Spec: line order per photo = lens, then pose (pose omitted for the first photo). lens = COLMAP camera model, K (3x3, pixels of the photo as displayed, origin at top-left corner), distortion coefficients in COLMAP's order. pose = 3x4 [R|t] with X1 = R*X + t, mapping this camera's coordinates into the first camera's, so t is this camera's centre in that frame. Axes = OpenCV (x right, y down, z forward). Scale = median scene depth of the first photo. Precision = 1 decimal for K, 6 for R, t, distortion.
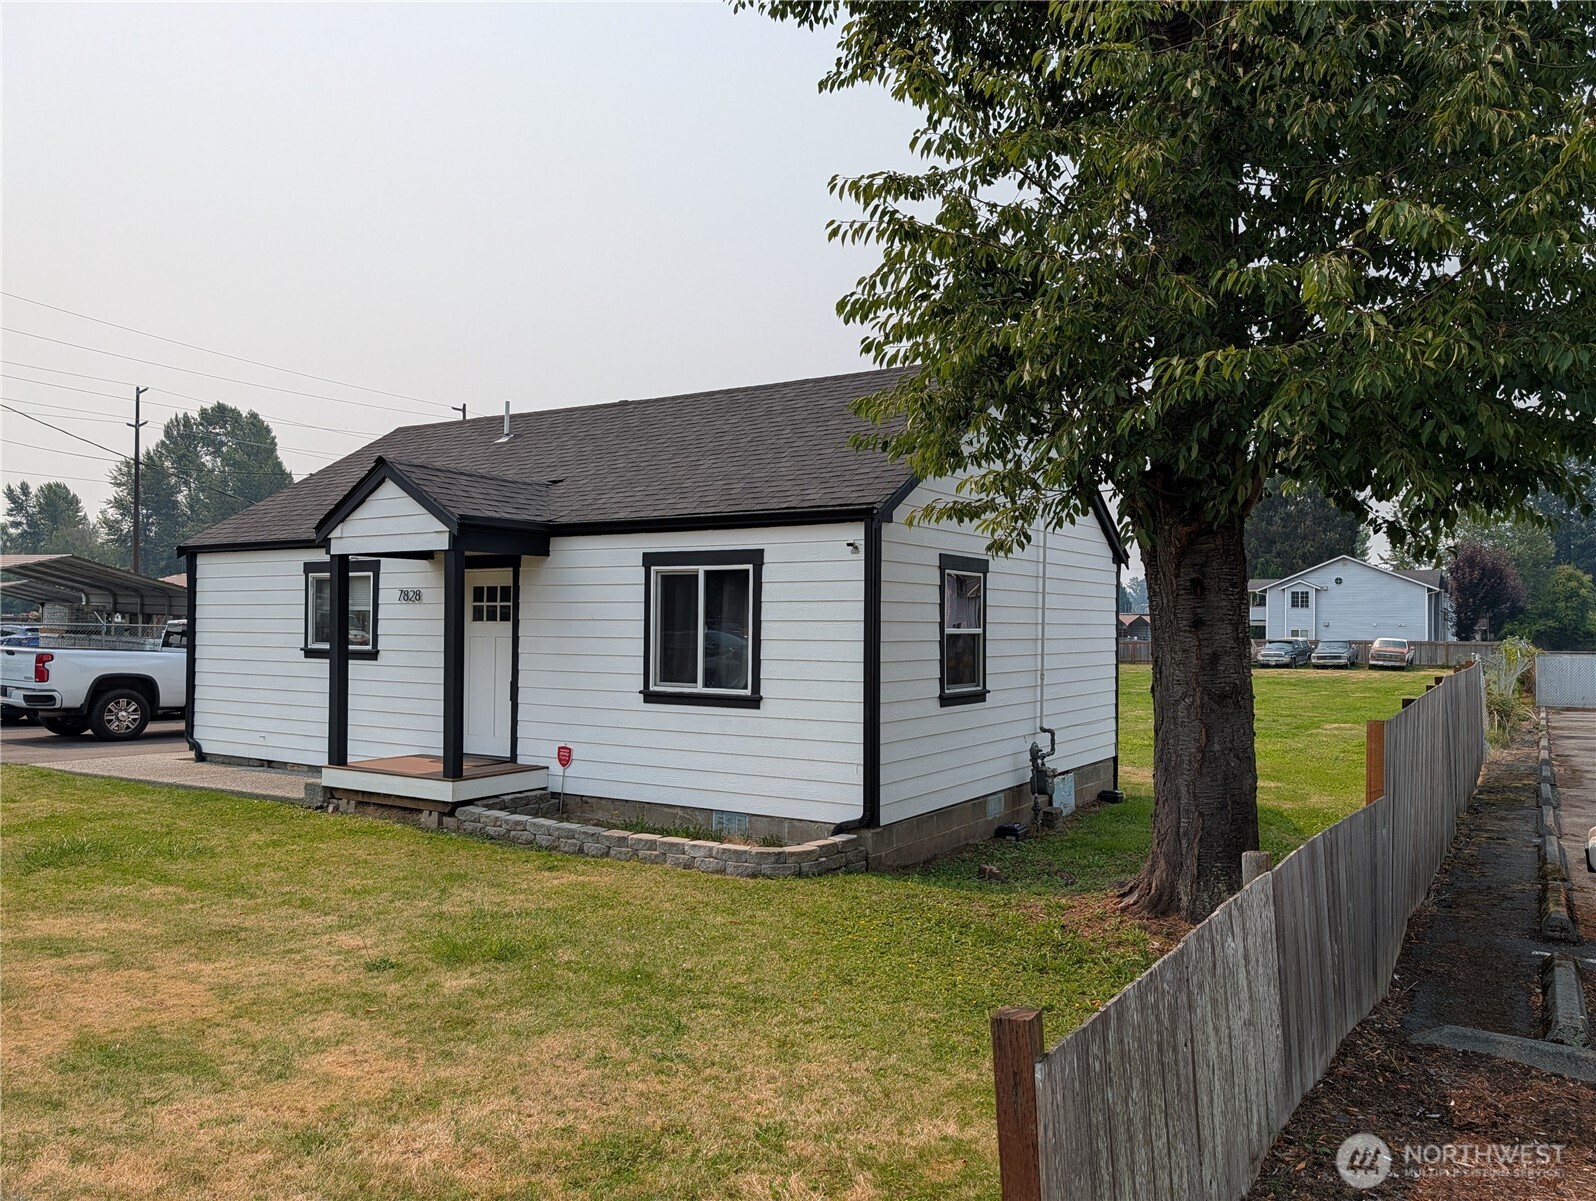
lens RADIAL K [[1196.6, 0, 798.0], [0, 1196.6, 600.5], [0, 0, 1]] dist [0.038577, -0.004025]
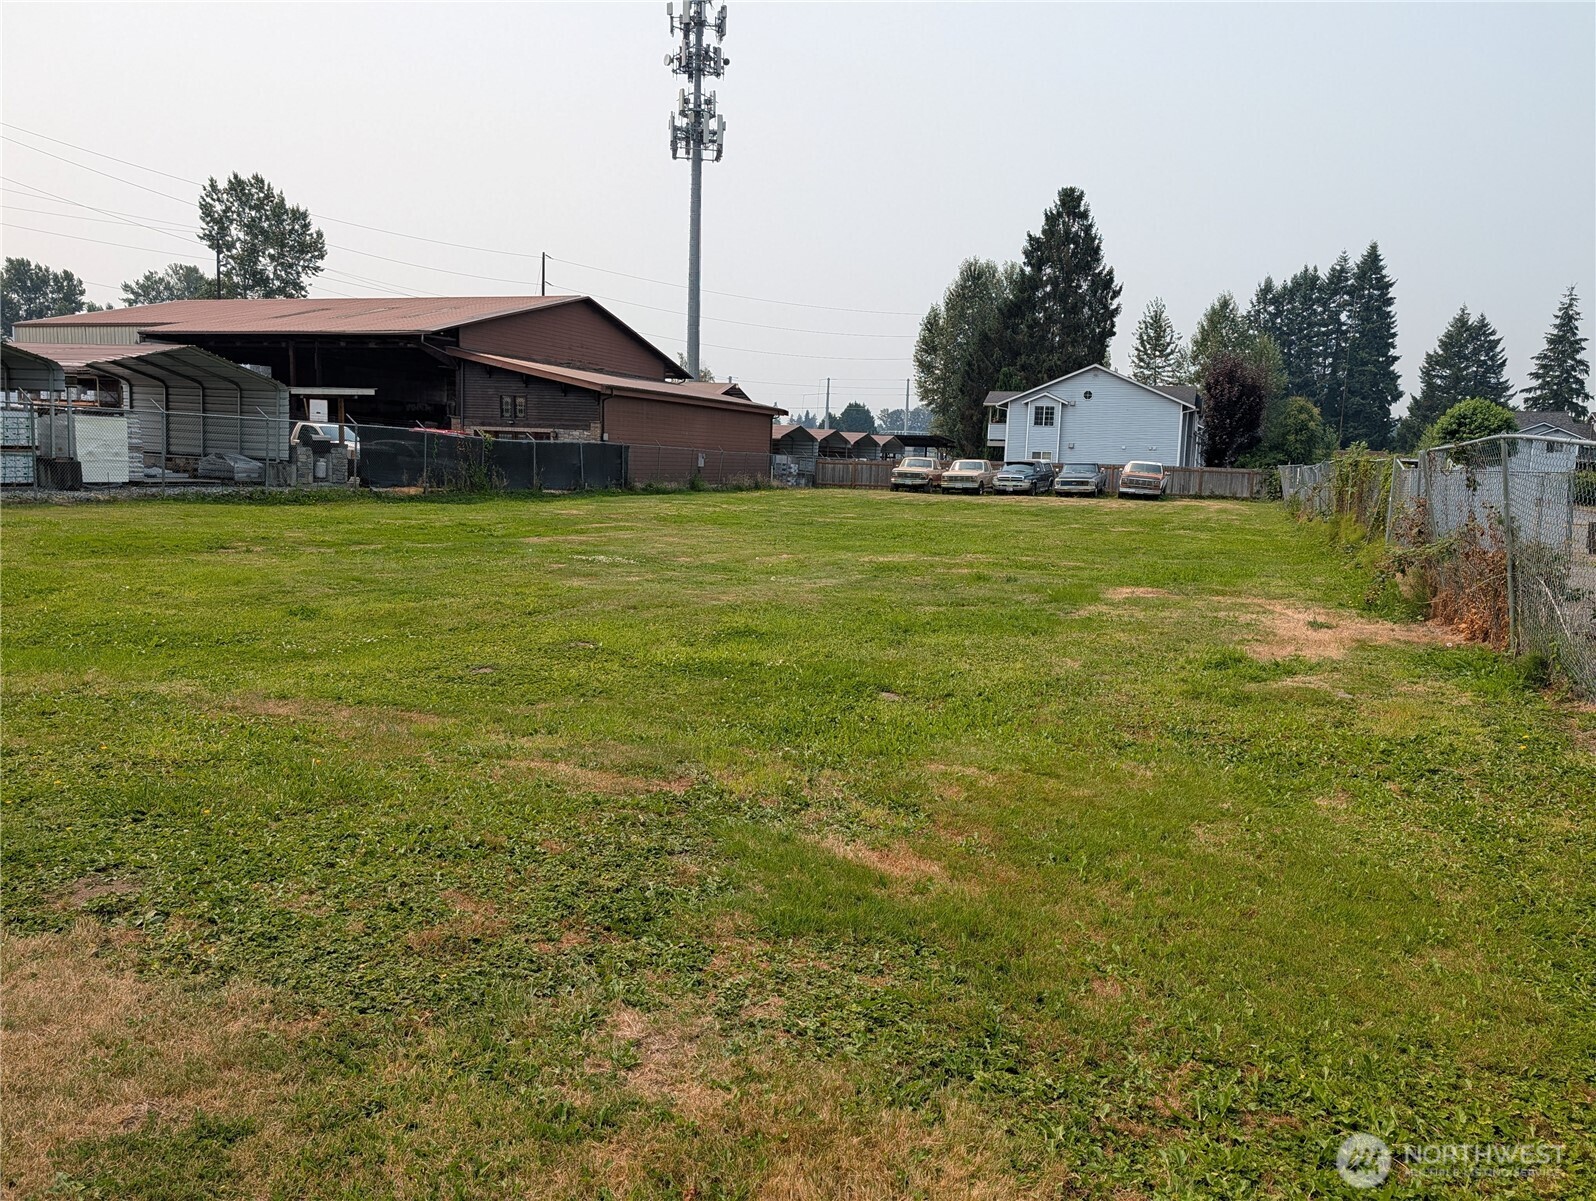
lens RADIAL K [[1196.6, 0, 798.0], [0, 1196.6, 600.5], [0, 0, 1]] dist [0.038577, -0.004025]
pose [[0.979487, 0.002031, 0.201496, 0.081297], [-0.030787, 0.989717, 0.139686, 0.016082], [-0.199140, -0.143025, 0.969478, 0.207902]]
